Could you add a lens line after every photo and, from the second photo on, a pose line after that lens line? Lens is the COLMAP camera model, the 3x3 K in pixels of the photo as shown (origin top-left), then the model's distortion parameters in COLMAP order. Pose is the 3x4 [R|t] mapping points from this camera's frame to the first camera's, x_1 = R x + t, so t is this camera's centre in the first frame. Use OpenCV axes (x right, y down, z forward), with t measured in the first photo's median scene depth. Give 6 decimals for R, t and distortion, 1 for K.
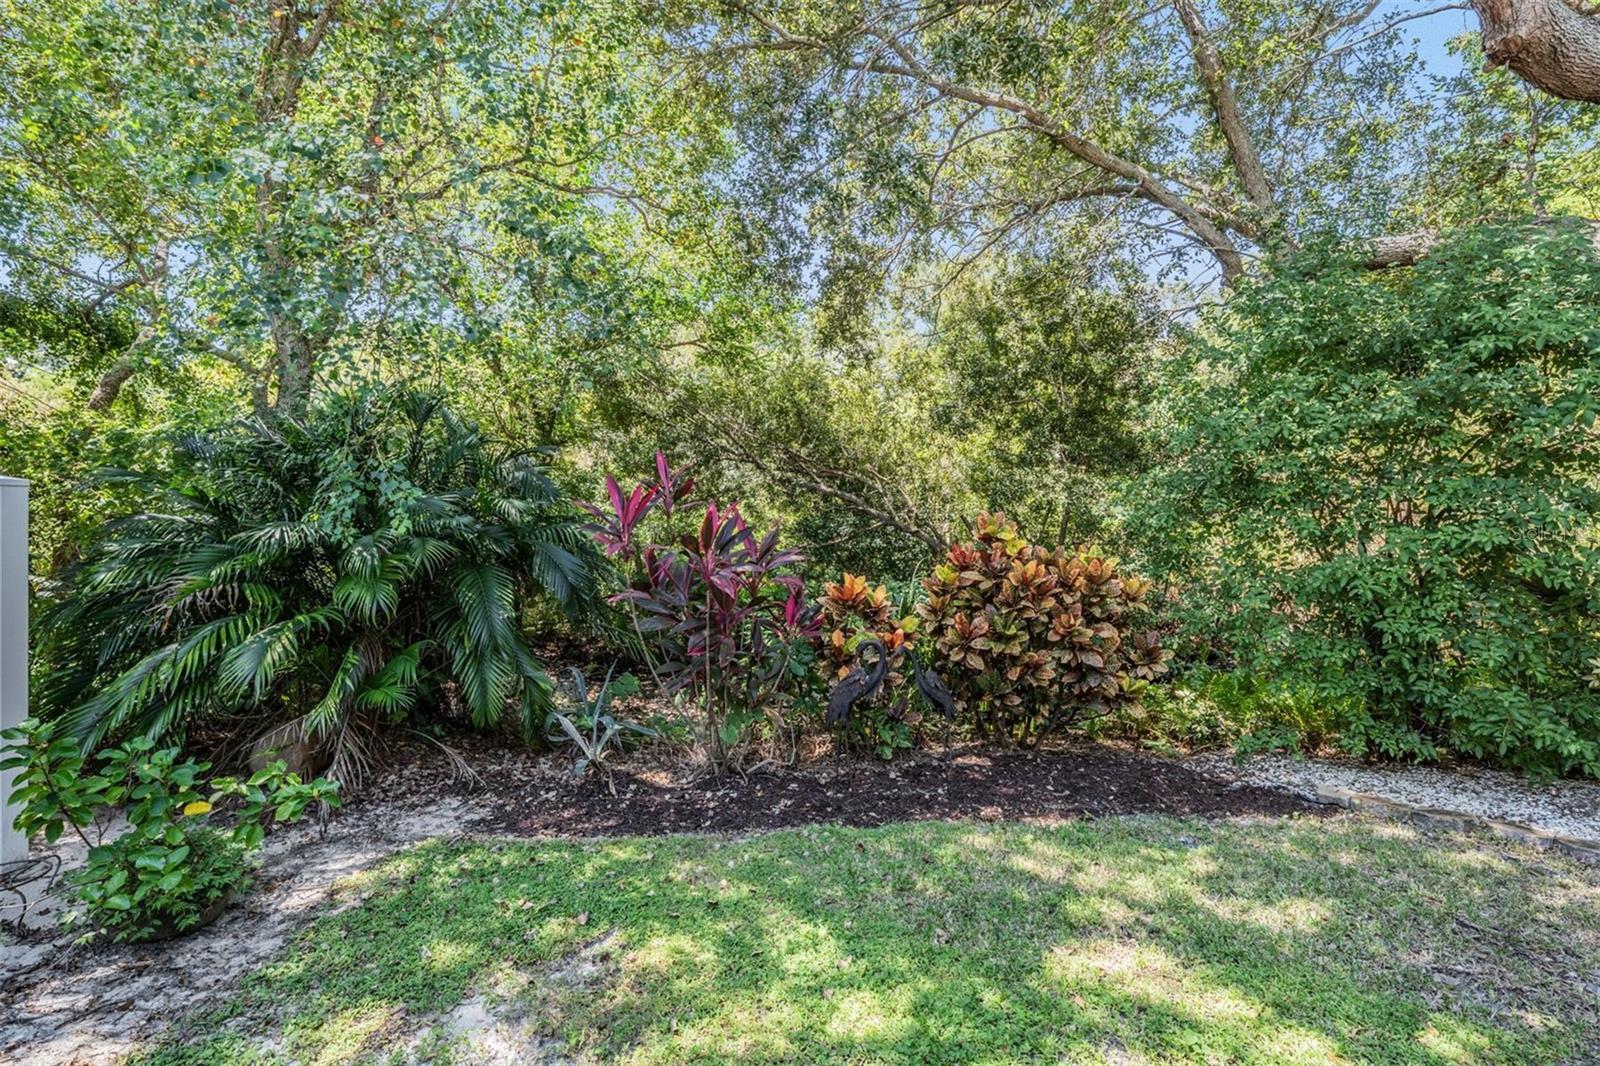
lens RADIAL K [[706.8, 0, 802.6], [0, 706.8, 527.8], [0, 0, 1]] dist [0.000249, -0.000128]
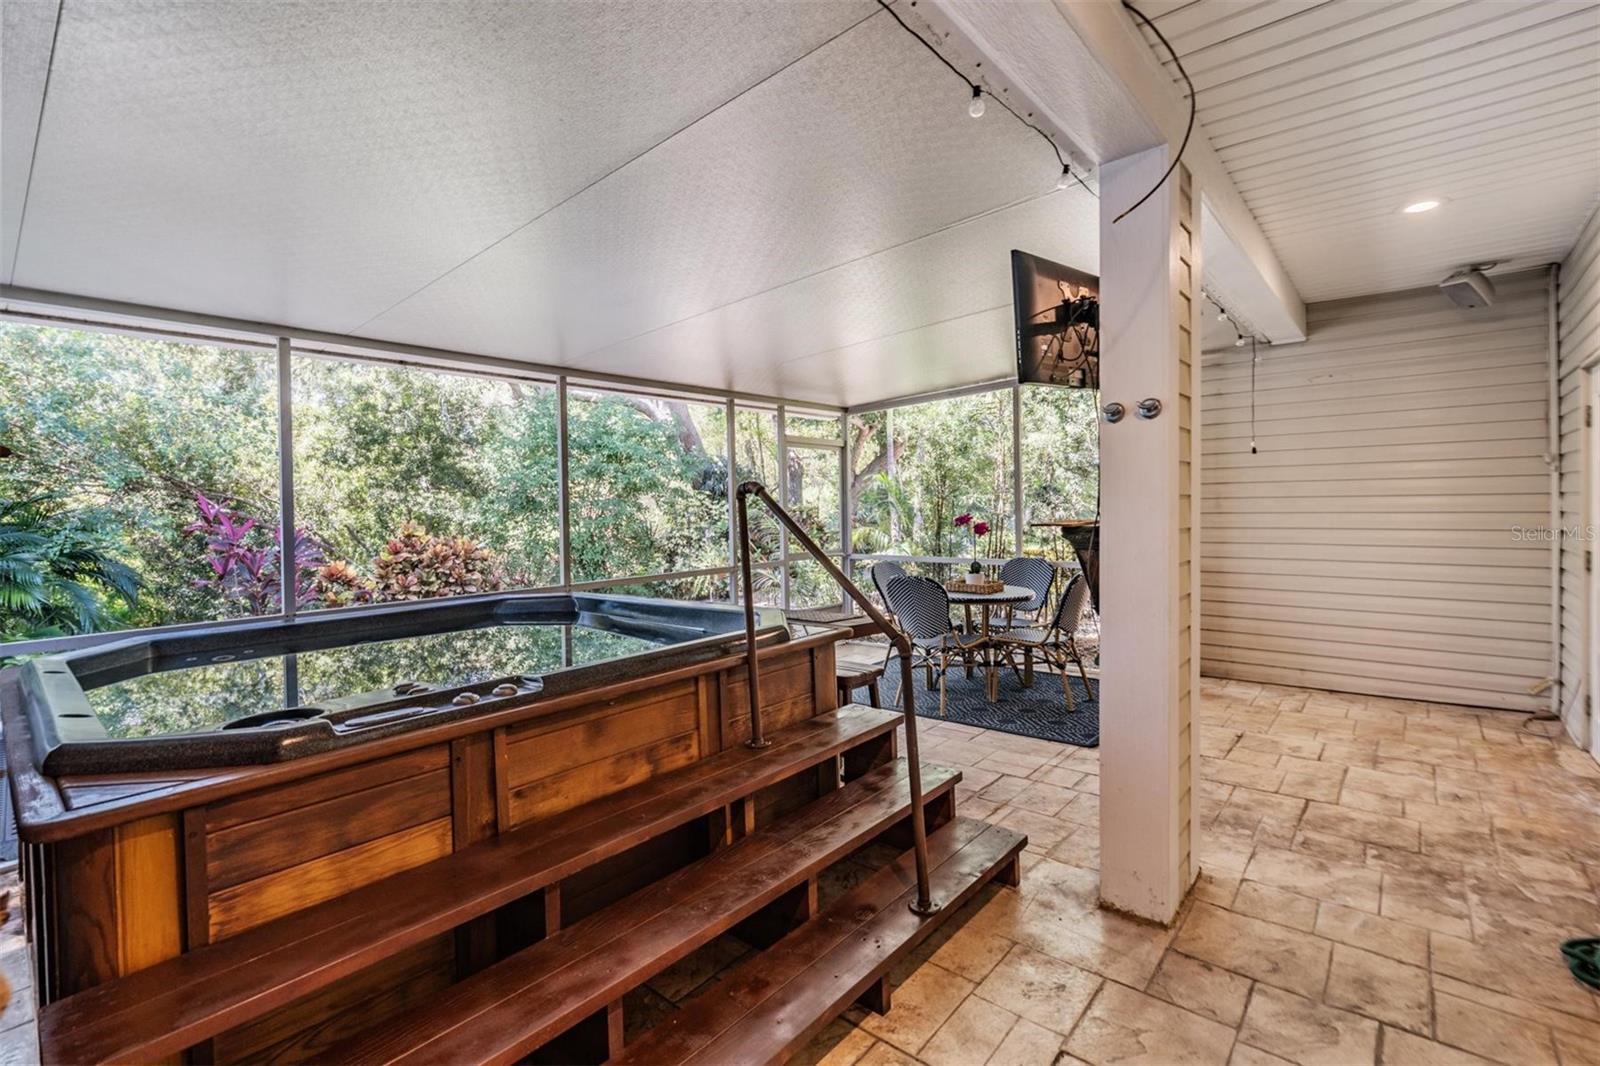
lens RADIAL K [[706.8, 0, 802.6], [0, 706.8, 527.8], [0, 0, 1]] dist [0.000249, -0.000128]
pose [[0.613234, -0.060320, 0.787595, -0.614929], [0.063820, 0.997604, 0.026713, 0.010749], [-0.787319, 0.033883, 0.615615, -1.052007]]
